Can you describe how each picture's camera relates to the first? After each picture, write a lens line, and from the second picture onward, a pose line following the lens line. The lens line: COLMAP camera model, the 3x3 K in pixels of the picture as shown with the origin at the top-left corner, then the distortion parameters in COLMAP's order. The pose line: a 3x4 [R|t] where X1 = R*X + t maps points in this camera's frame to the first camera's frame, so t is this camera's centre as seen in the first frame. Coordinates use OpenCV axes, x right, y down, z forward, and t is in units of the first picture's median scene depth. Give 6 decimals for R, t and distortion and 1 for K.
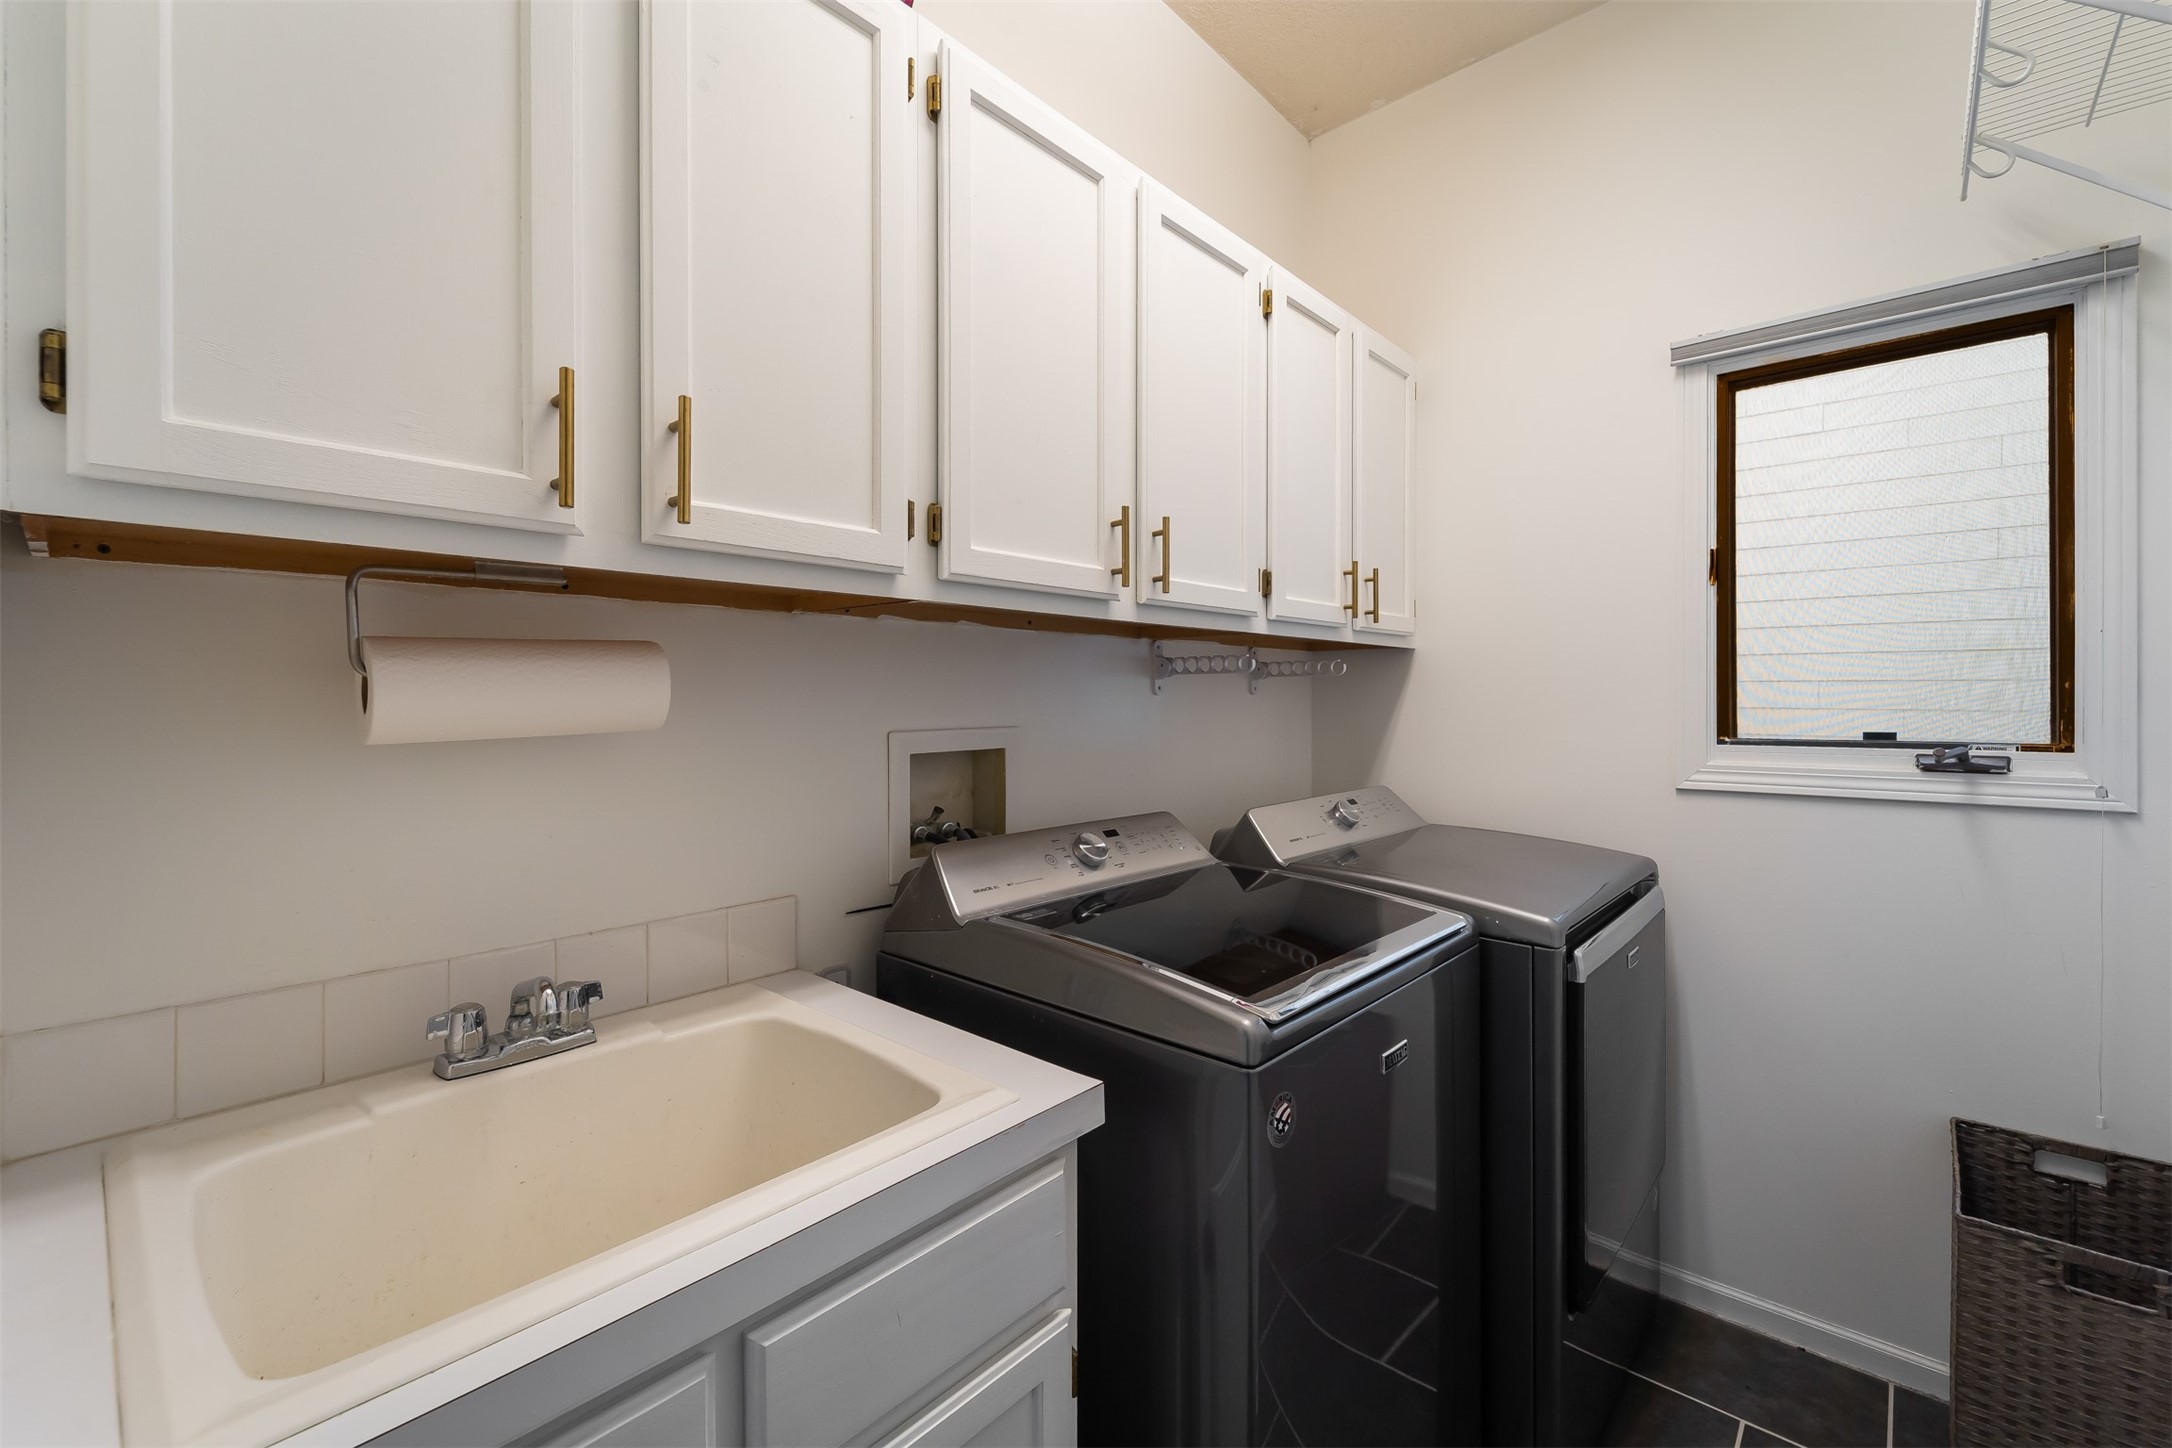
lens RADIAL K [[912.0, 0, 1078.4], [0, 912.0, 723.9], [0, 0, 1]] dist [0.002773, -0.001003]
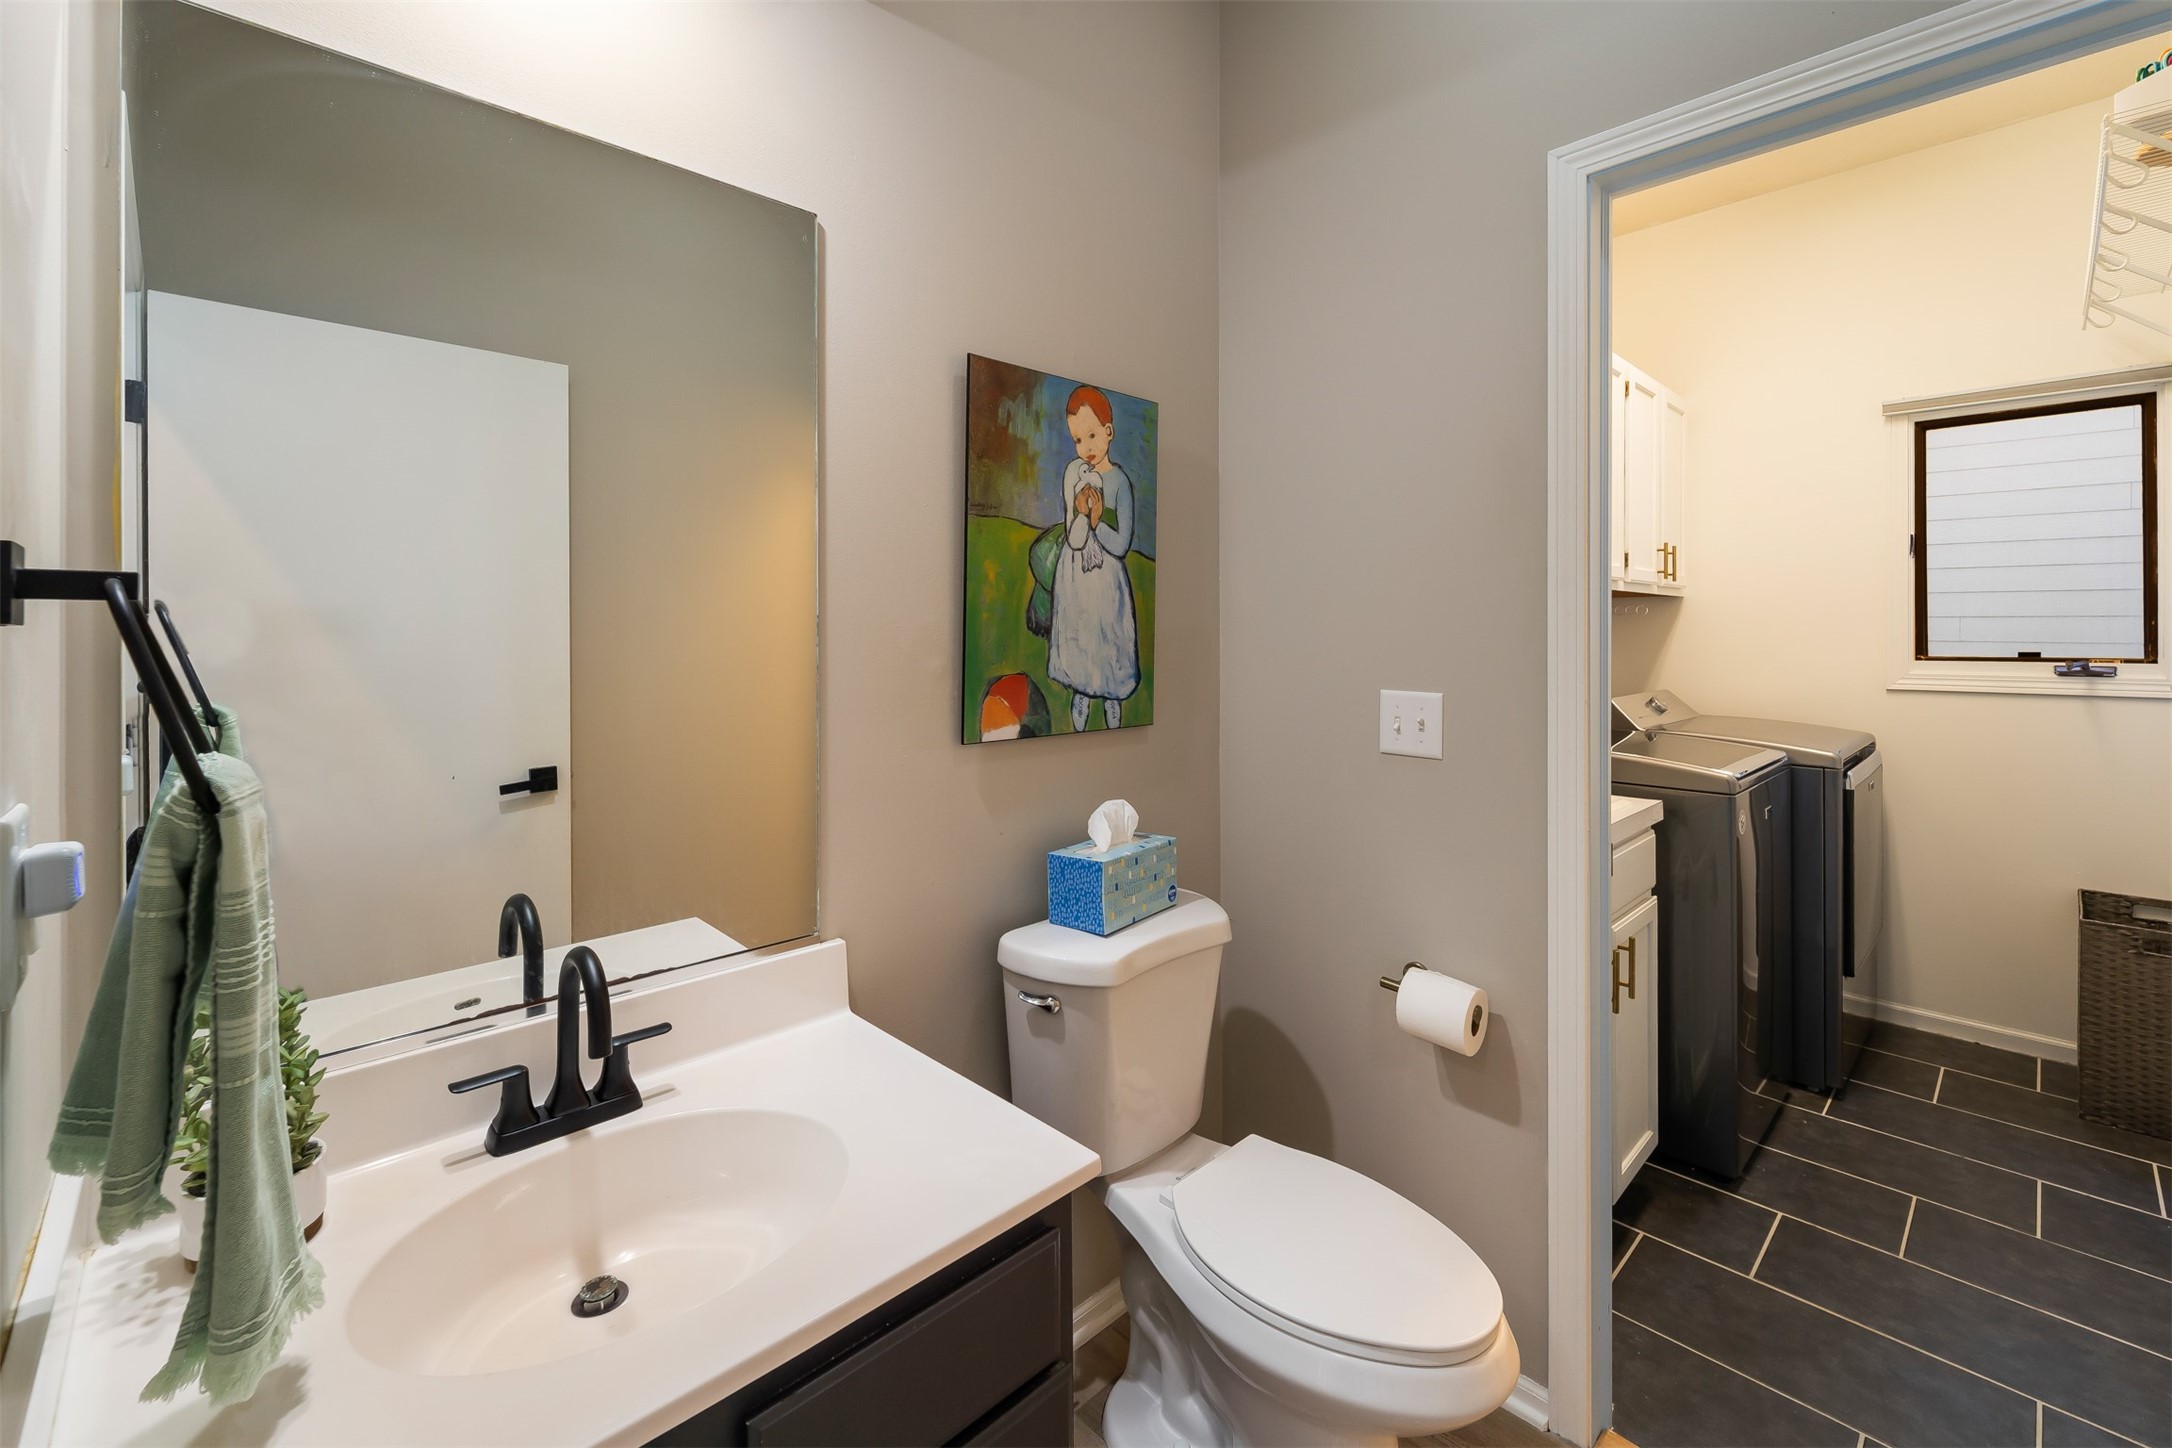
lens RADIAL K [[909.0, 0, 1079.0], [0, 909.0, 650.5], [0, 0, 1]] dist [-0.000653, 0.000305]
pose [[0.996979, 0.003748, -0.077578, -0.681225], [-0.004395, 0.999957, -0.008179, 0.027894], [0.077544, 0.008495, 0.996953, -0.739657]]
